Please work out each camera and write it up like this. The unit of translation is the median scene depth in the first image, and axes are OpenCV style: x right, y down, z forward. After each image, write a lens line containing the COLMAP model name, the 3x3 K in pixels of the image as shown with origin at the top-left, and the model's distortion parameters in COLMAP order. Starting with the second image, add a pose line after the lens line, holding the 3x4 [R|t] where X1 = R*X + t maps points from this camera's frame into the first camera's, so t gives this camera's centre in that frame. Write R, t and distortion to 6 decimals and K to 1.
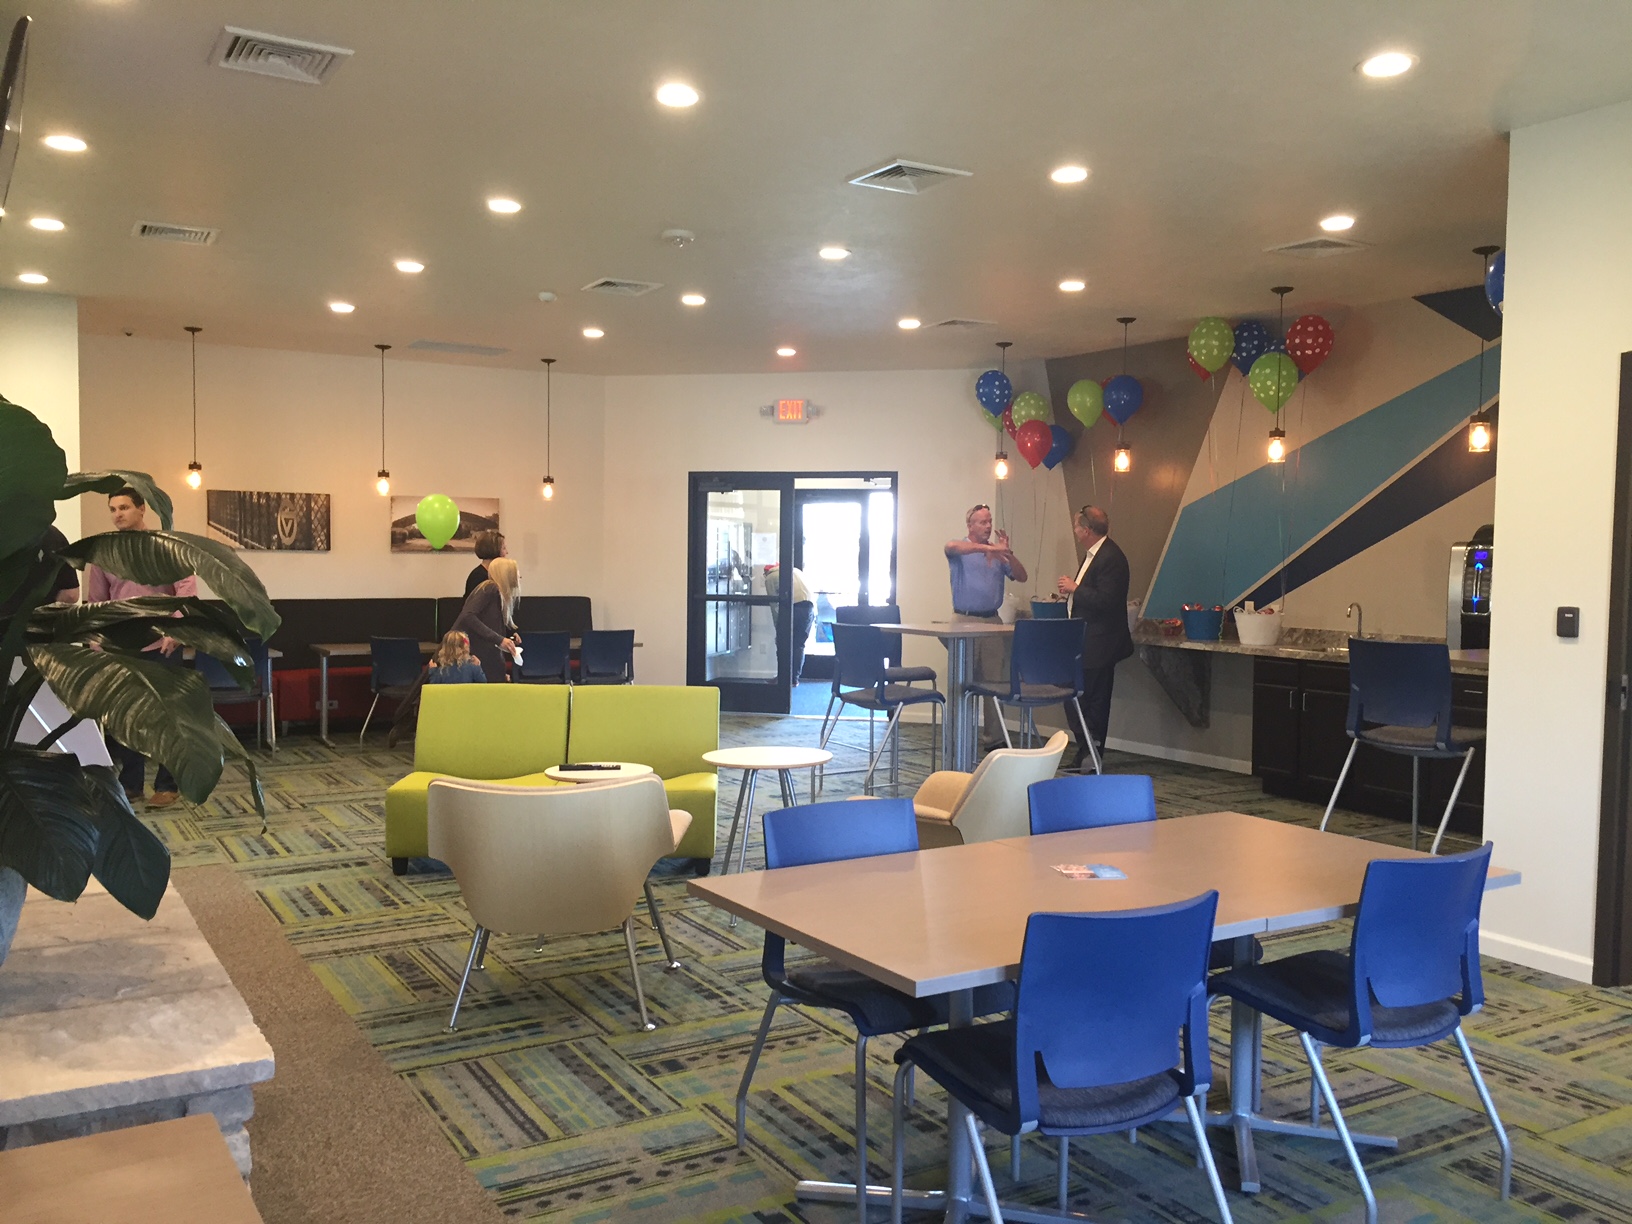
lens RADIAL K [[1382.7, 0, 821.1], [0, 1382.7, 611.6], [0, 0, 1]] dist [0.050823, -0.002564]
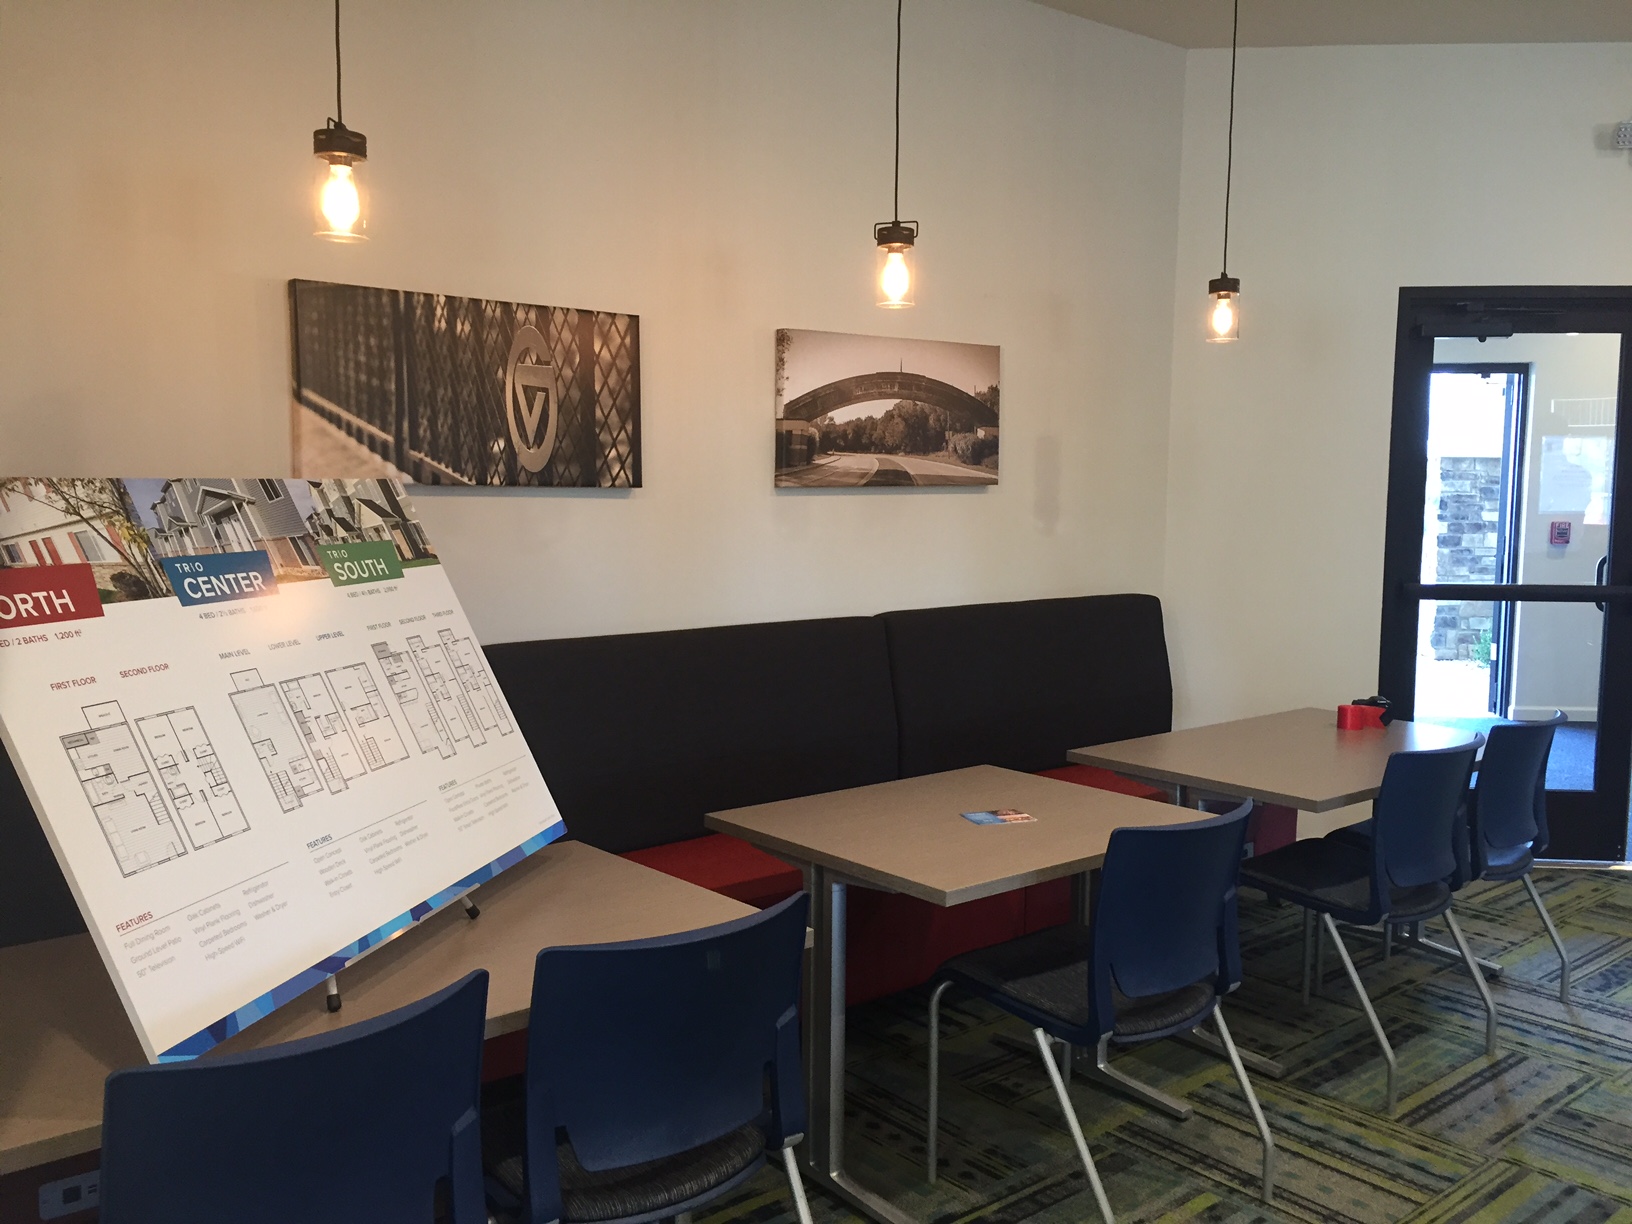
lens RADIAL K [[1382.7, 0, 810.1], [0, 1382.7, 613.3], [0, 0, 1]] dist [0.050823, -0.002564]
pose [[0.988996, -0.018013, 0.146843, -0.364077], [0.009885, 0.998388, 0.055893, -0.032234], [-0.147613, -0.053827, 0.987579, 0.671023]]
